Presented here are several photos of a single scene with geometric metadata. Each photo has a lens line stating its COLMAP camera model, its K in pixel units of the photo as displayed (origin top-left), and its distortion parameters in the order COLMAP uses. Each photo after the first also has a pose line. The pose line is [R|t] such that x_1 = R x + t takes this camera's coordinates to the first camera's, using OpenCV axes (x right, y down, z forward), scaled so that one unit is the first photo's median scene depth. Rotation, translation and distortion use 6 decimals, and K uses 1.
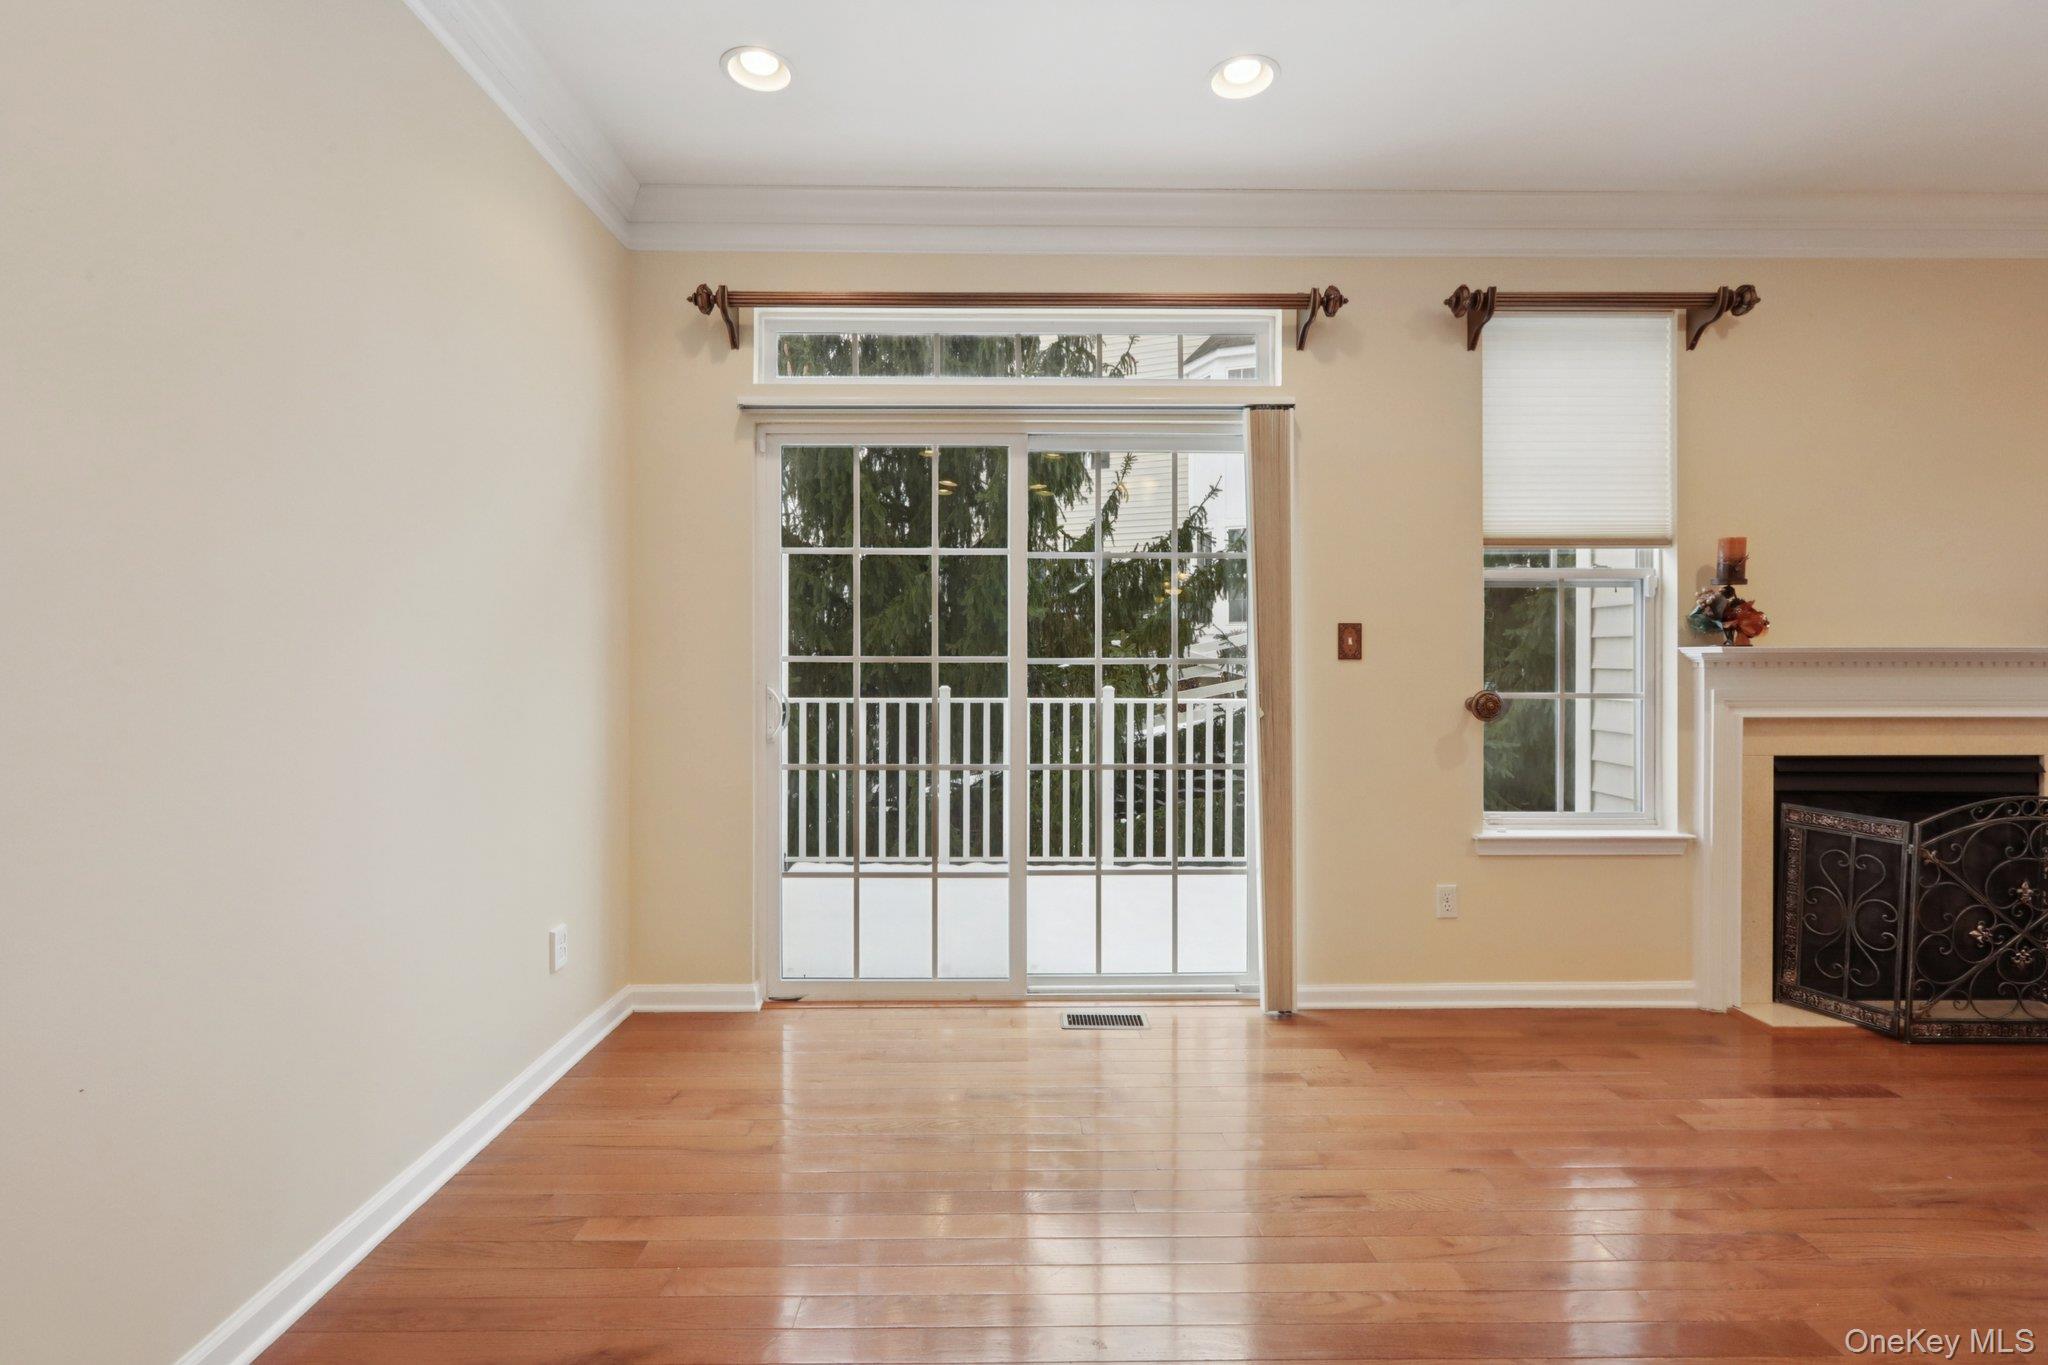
lens RADIAL K [[922.5, 0, 1015.0], [0, 922.5, 670.9], [0, 0, 1]] dist [0.002872, 0.000275]
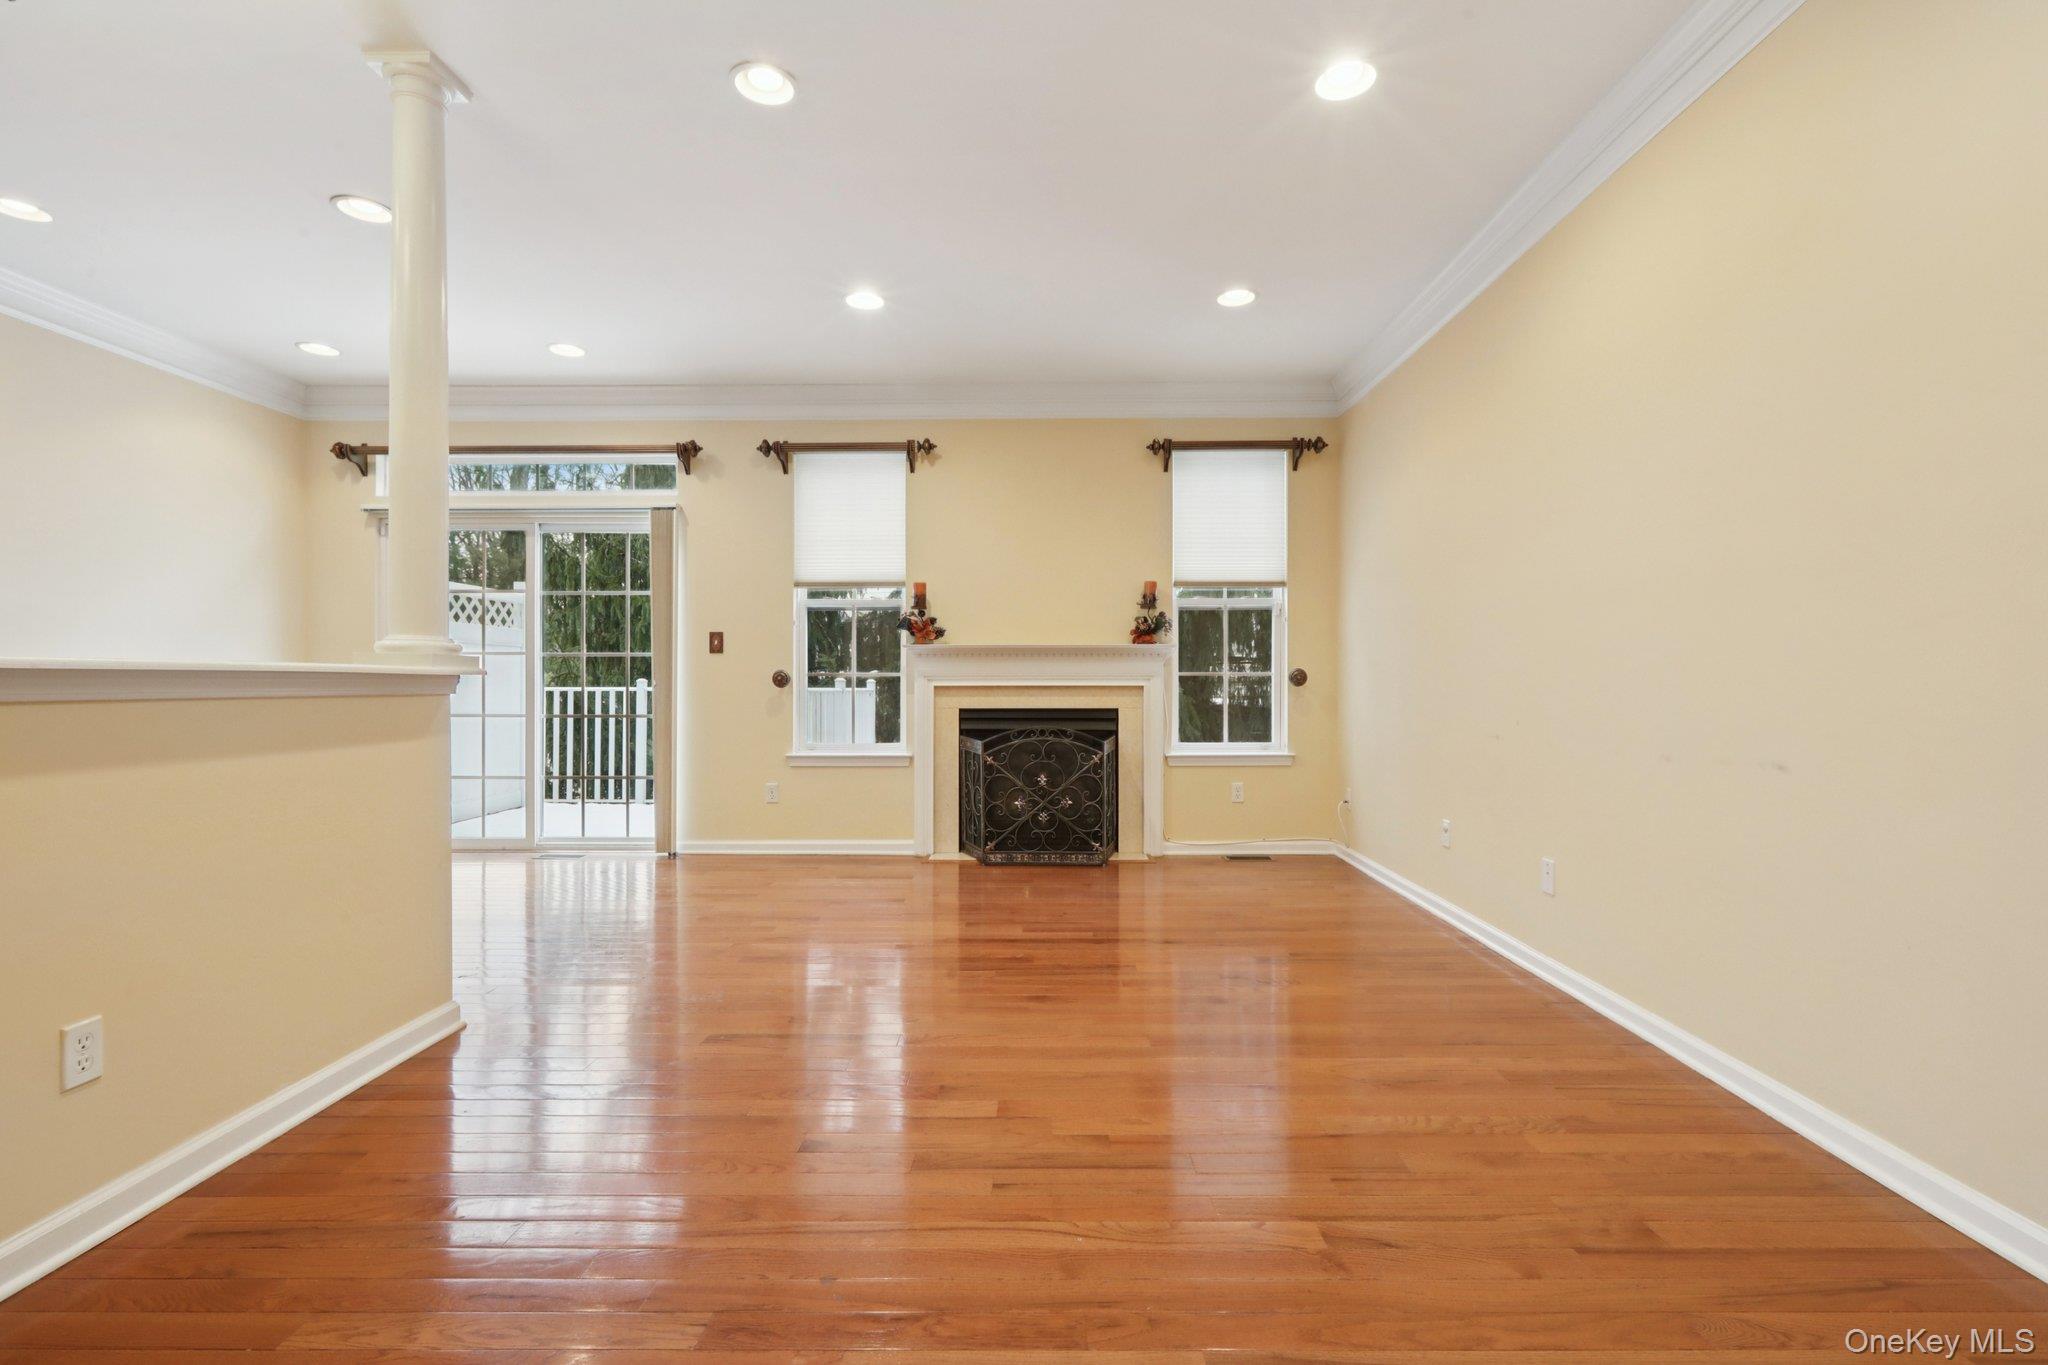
lens RADIAL K [[922.5, 0, 1024.1], [0, 922.5, 684.2], [0, 0, 1]] dist [0.002872, 0.000275]
pose [[0.999621, -0.001247, -0.027497, 0.989871], [0.001183, 0.999997, -0.002364, 0.050751], [0.027500, 0.002330, 0.999619, -0.712325]]
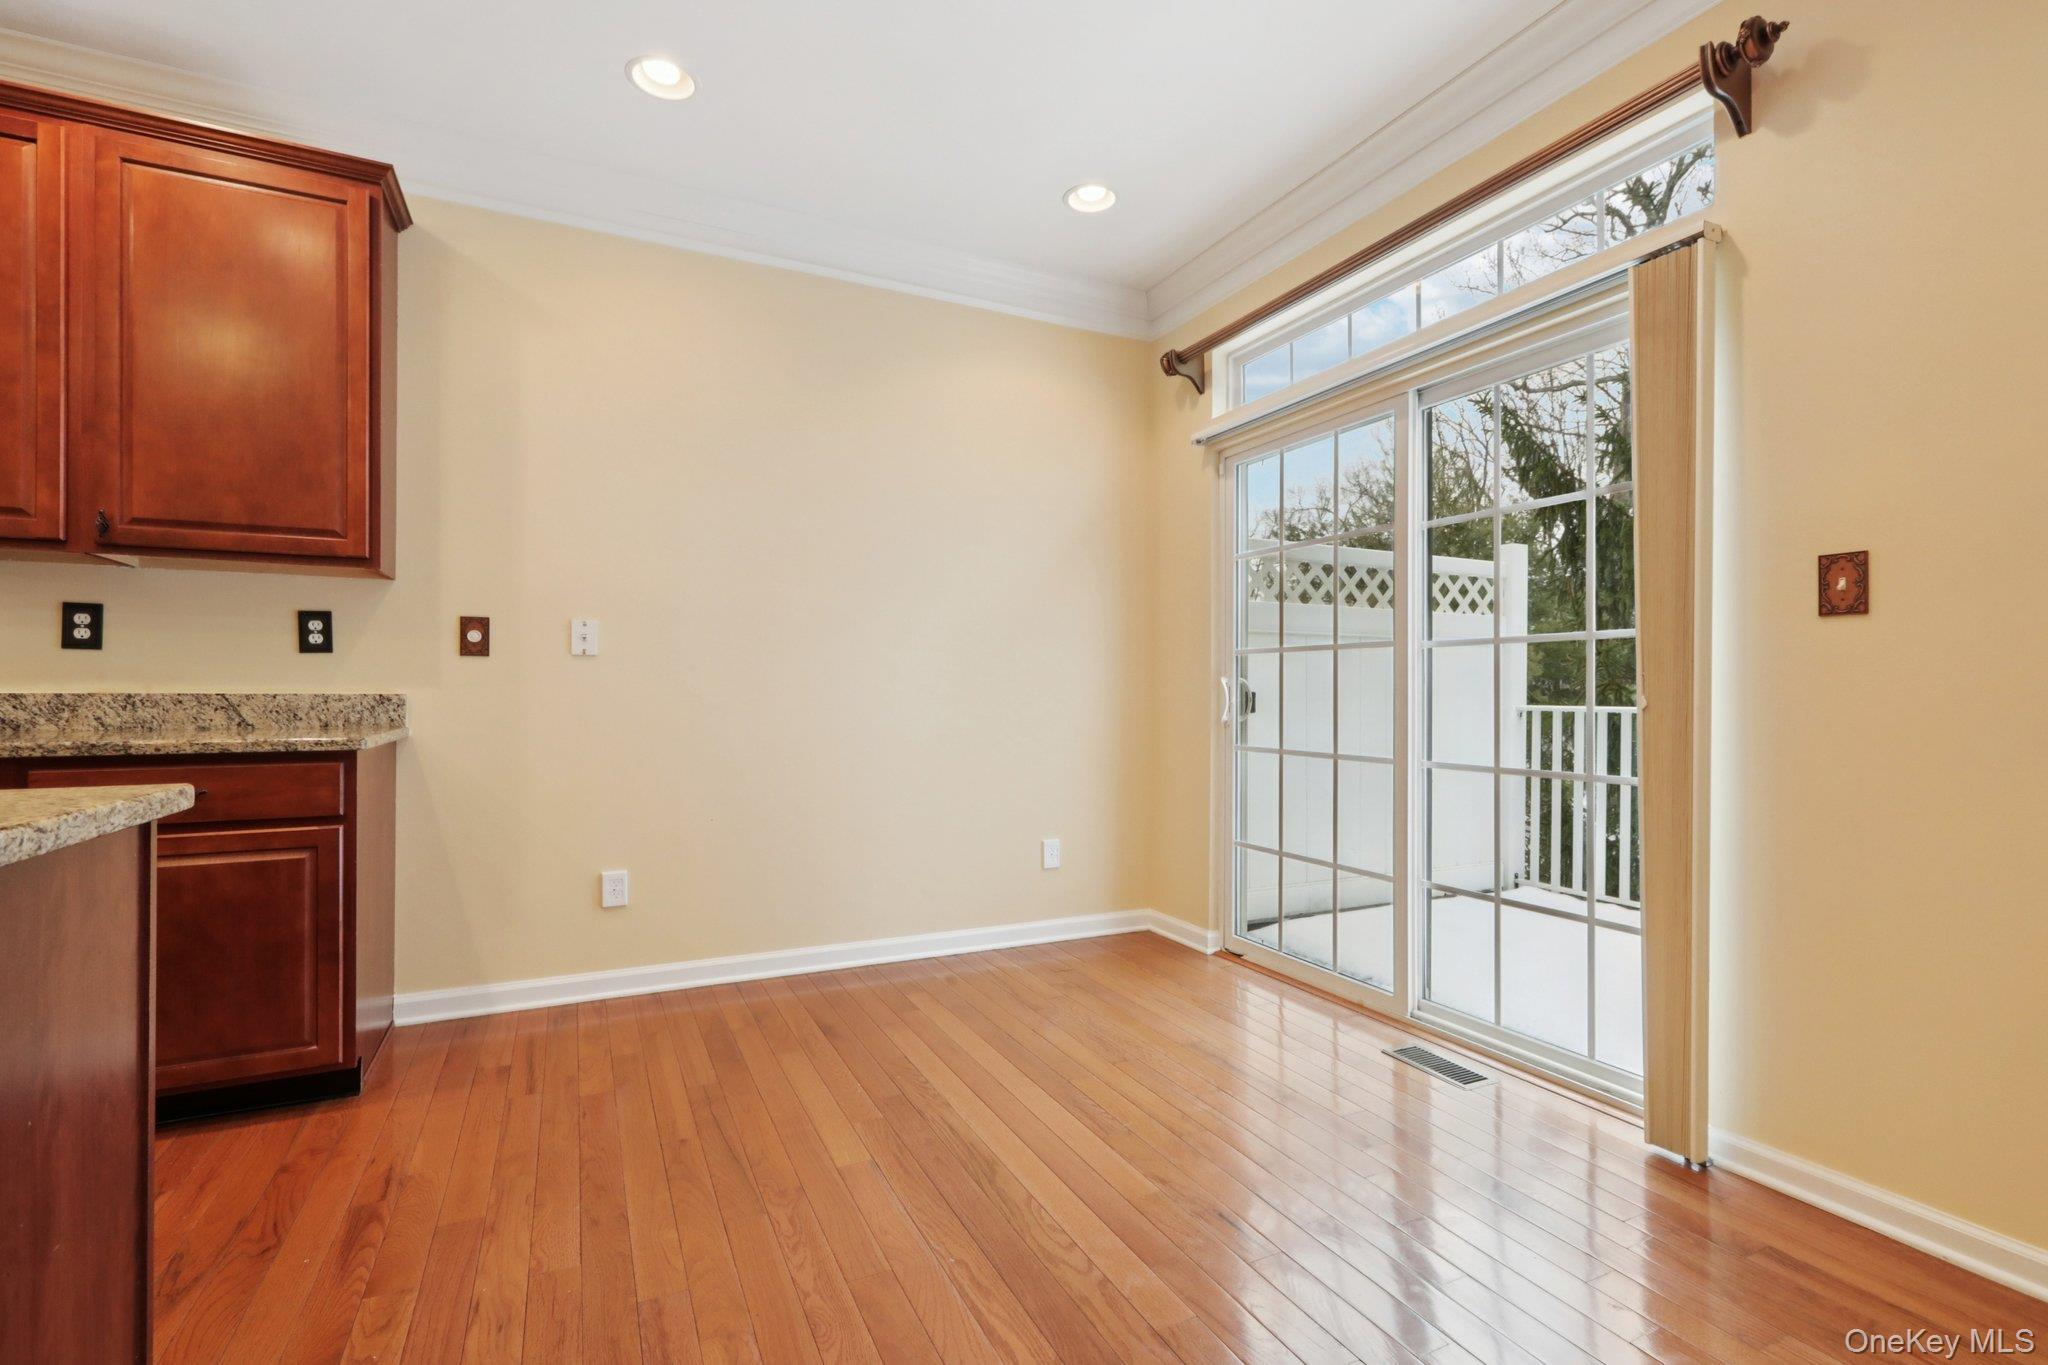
lens RADIAL K [[922.5, 0, 1021.0], [0, 922.5, 686.9], [0, 0, 1]] dist [0.002872, 0.000275]
pose [[0.426875, -0.006001, -0.904291, 0.673464], [-0.007010, 0.999926, -0.009945, 0.042996], [0.904283, 0.010585, 0.426801, 0.280856]]
